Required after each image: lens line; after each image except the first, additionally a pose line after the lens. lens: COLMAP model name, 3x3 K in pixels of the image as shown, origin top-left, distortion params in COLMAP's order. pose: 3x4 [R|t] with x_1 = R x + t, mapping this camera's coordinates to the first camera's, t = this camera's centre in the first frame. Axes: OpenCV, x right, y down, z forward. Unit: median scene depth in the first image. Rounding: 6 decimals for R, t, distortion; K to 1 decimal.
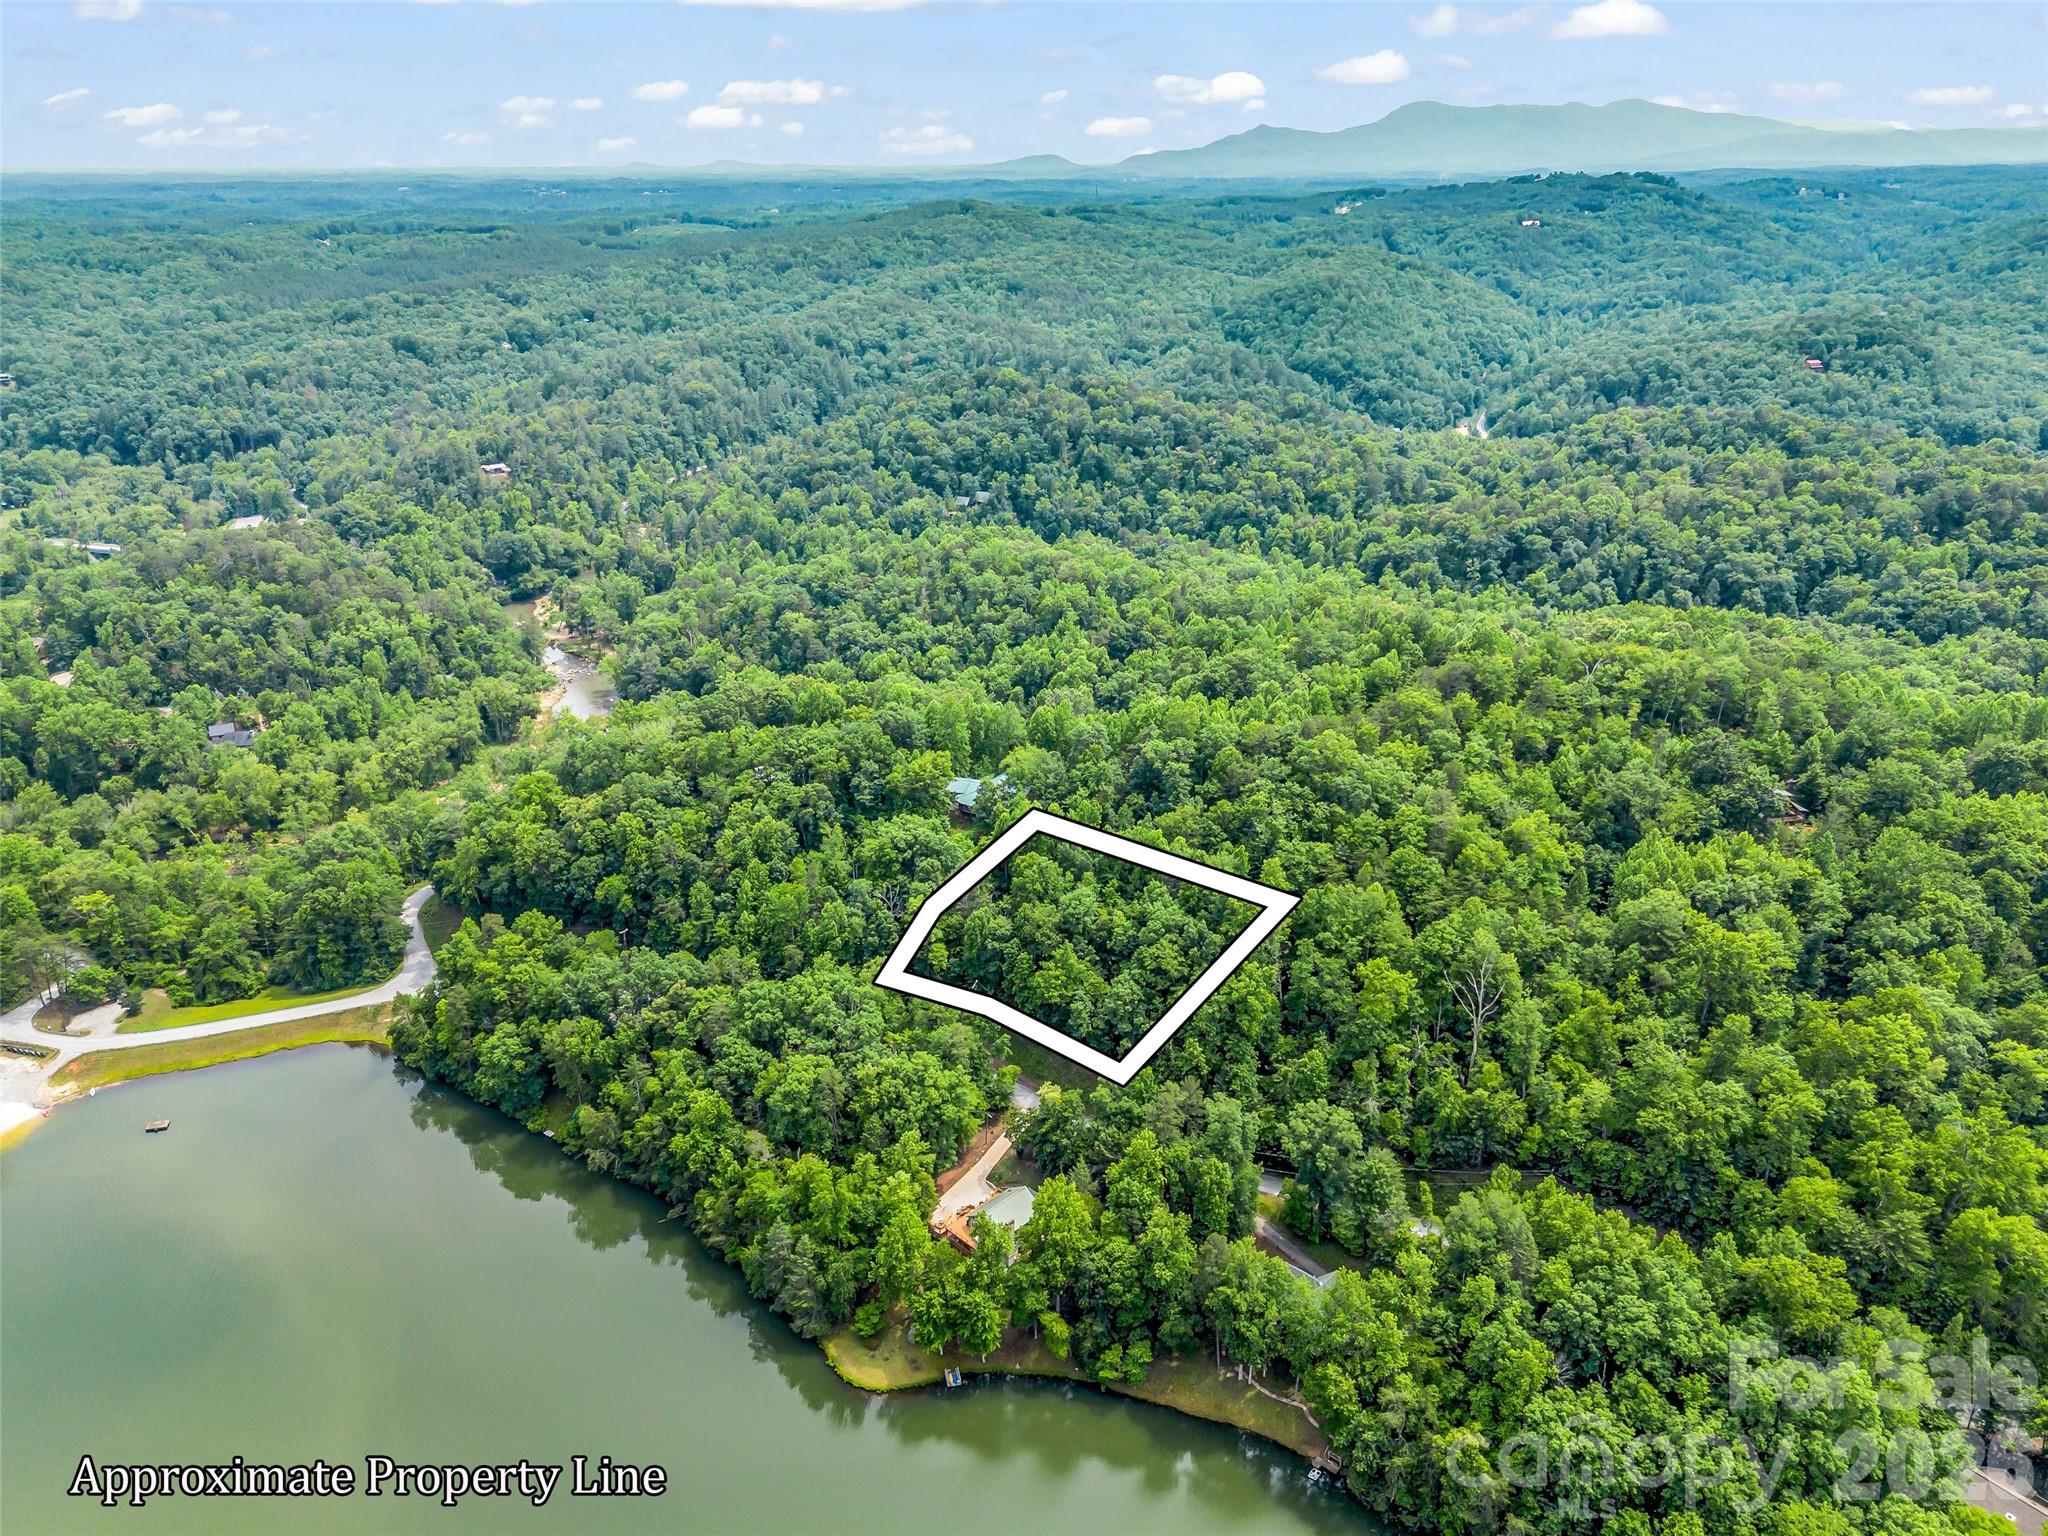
lens RADIAL K [[1472.8, 0, 1018.0], [0, 1472.8, 769.4], [0, 0, 1]] dist [0.059100, -0.043283]
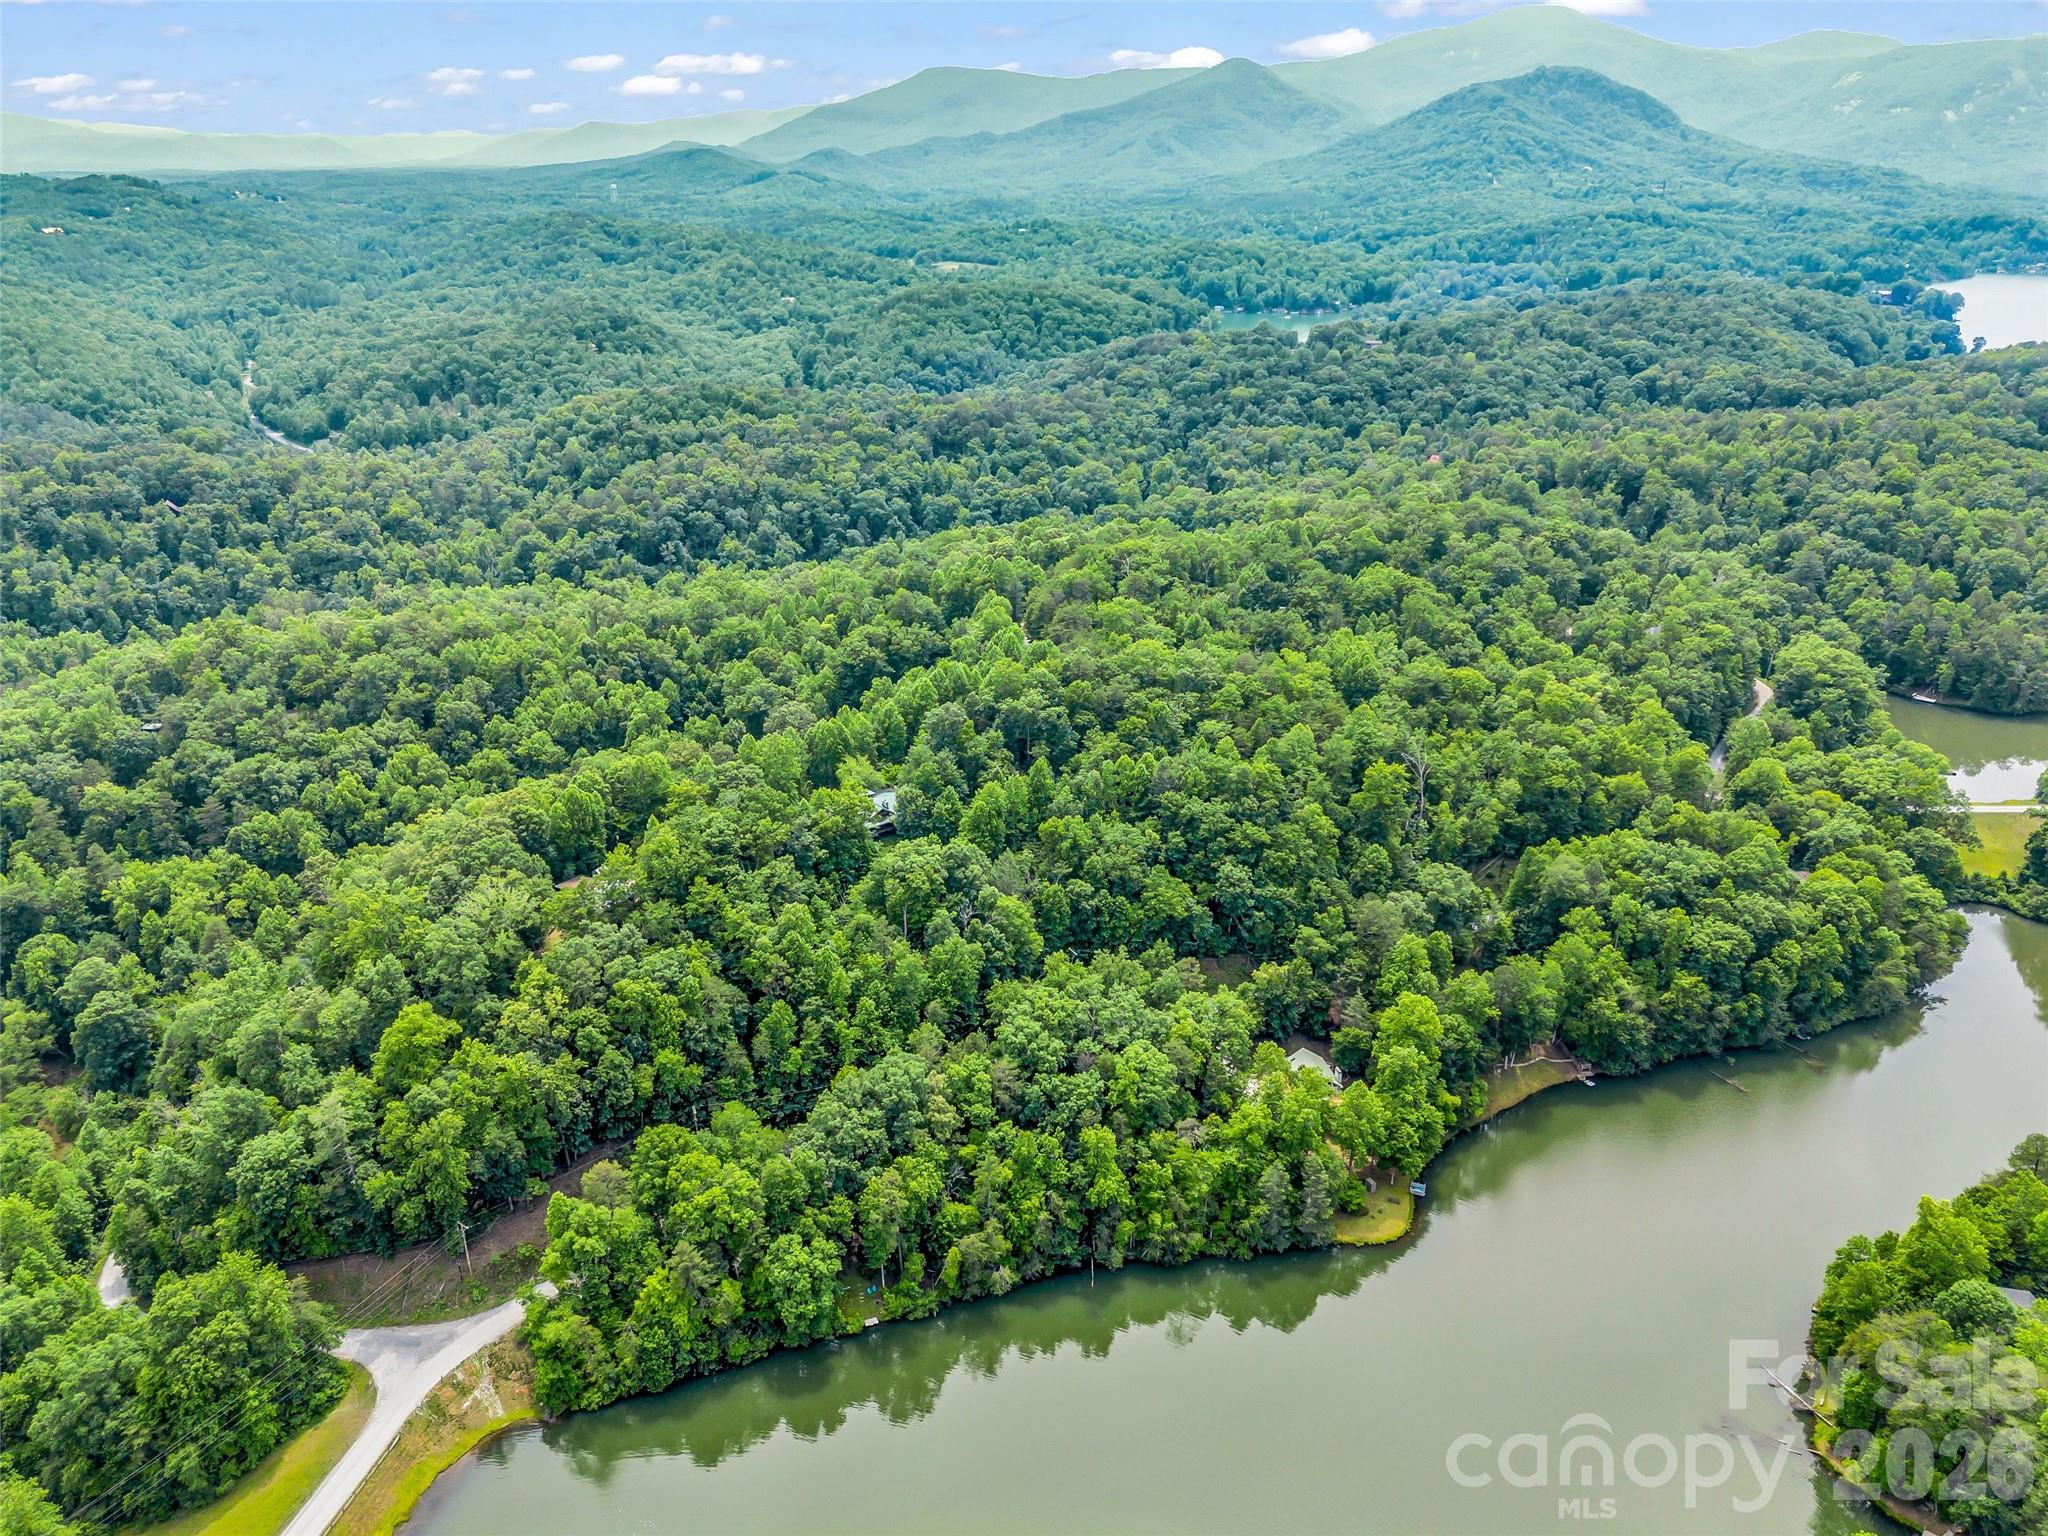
lens RADIAL K [[1472.8, 0, 1018.0], [0, 1472.8, 769.4], [0, 0, 1]] dist [0.059100, -0.043283]
pose [[0.547624, -0.315584, 0.774929, -0.480860], [0.317553, 0.935243, 0.156463, -0.087988], [-0.774124, 0.160398, 0.612376, 0.220301]]
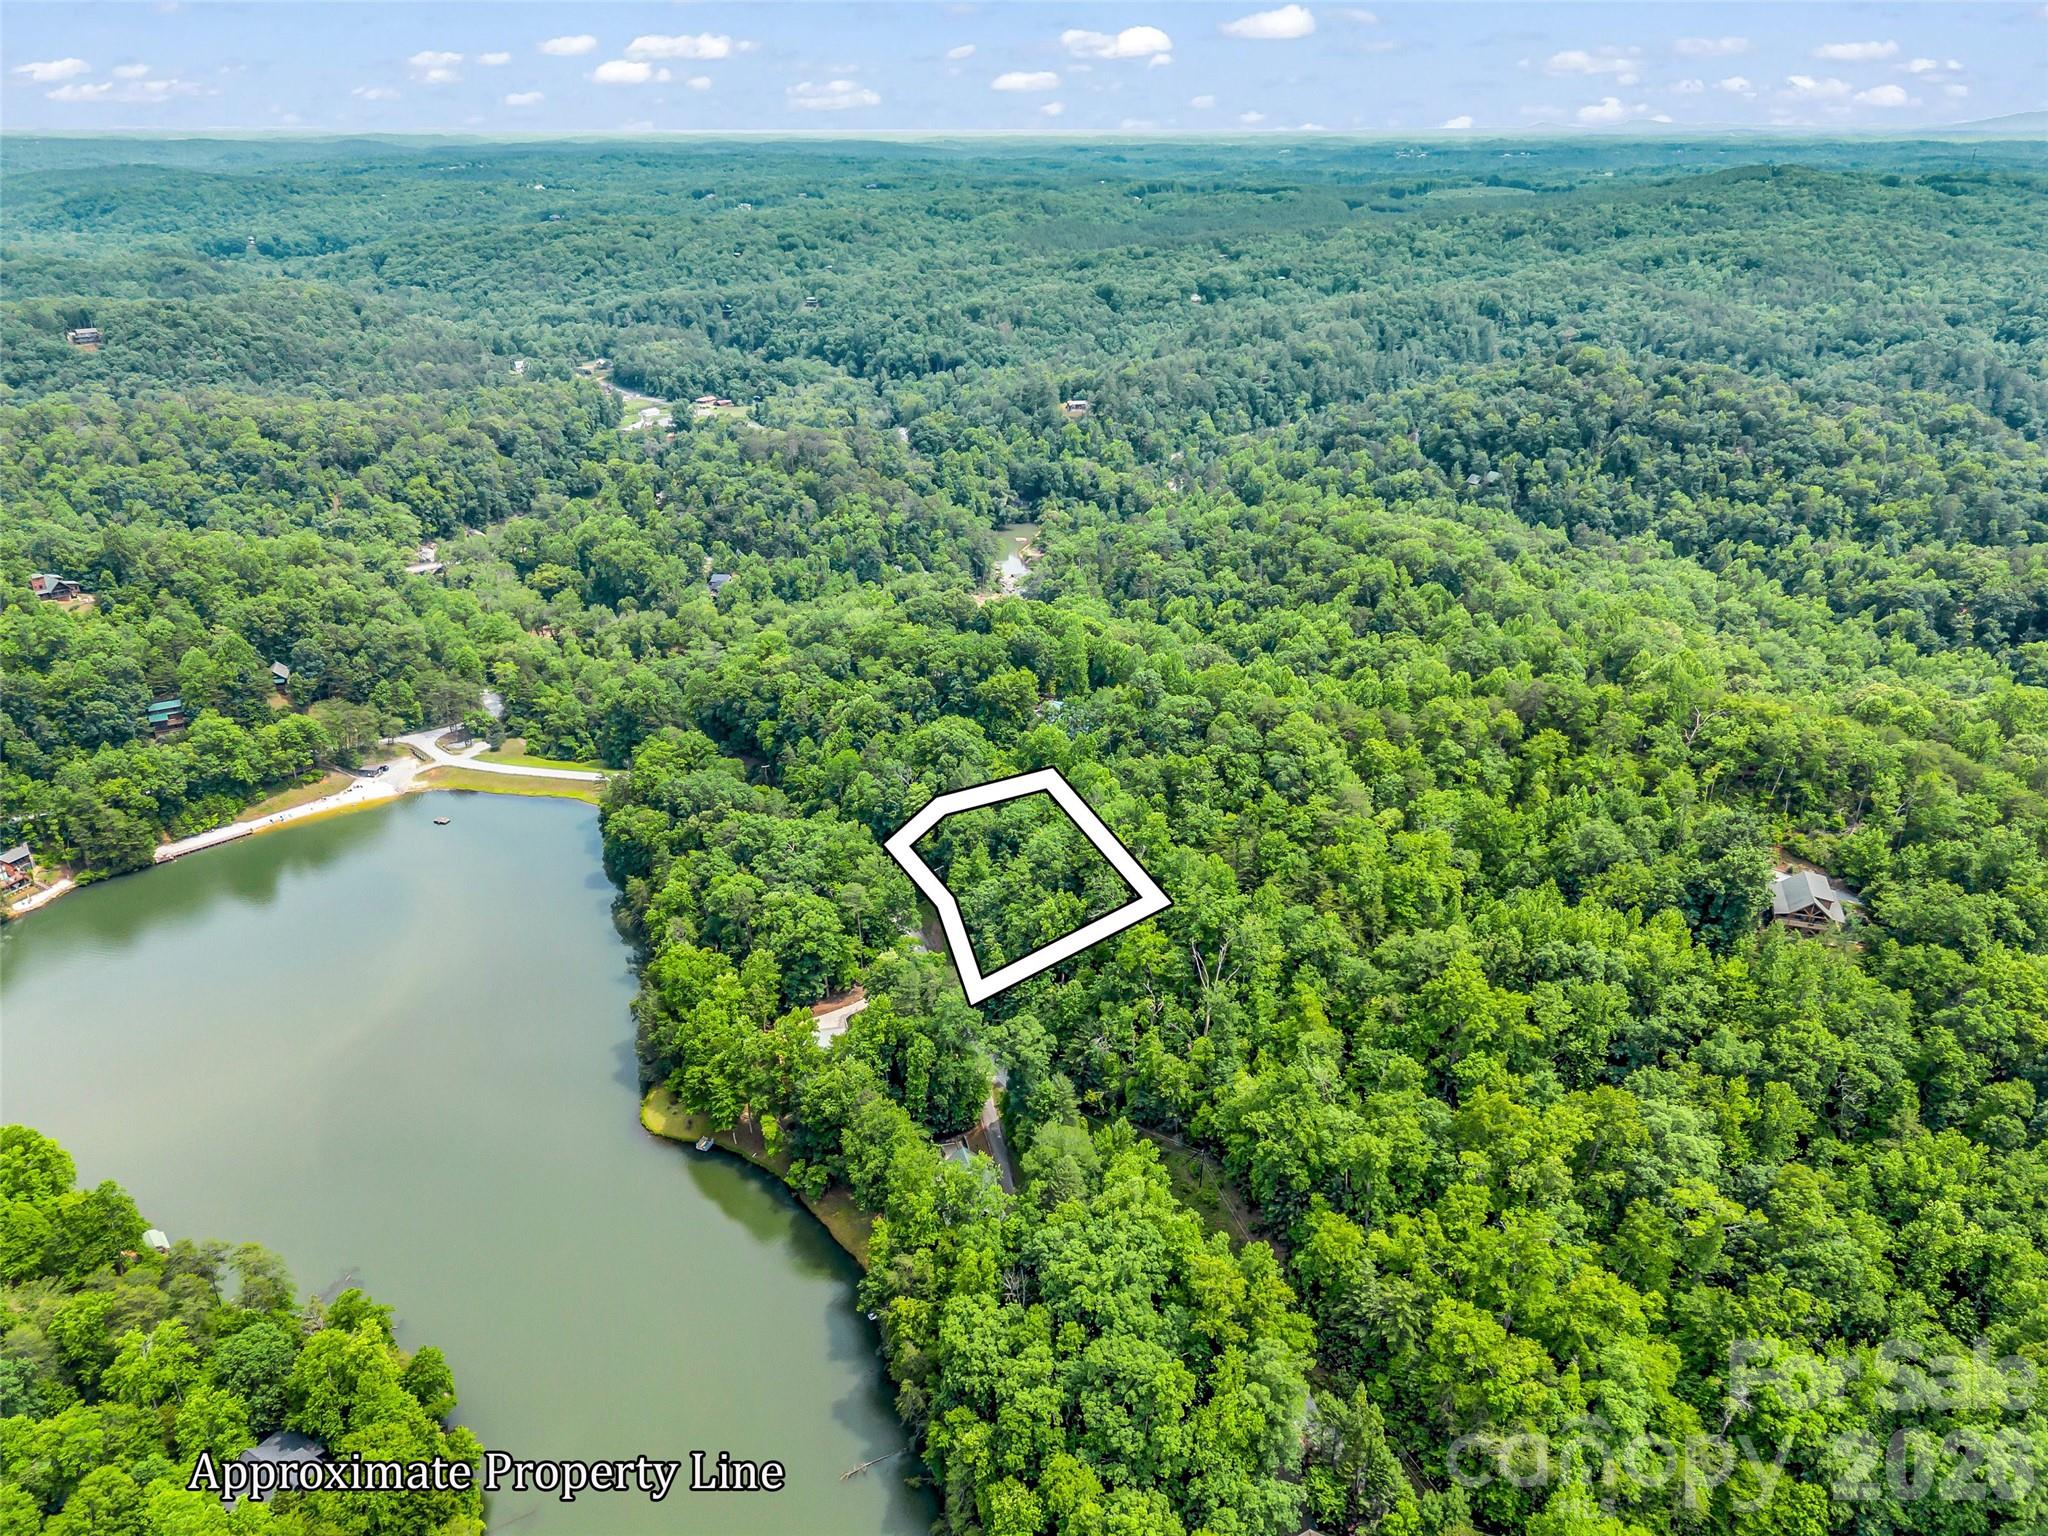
lens RADIAL K [[1455.2, 0, 1018.0], [0, 1455.2, 813.0], [0, 0, 1]] dist [0.051606, -0.046662]
pose [[0.848664, 0.230200, -0.476212, 0.318246], [-0.205748, 0.973093, 0.103724, -0.013368], [0.487275, 0.009953, 0.873192, 0.037868]]
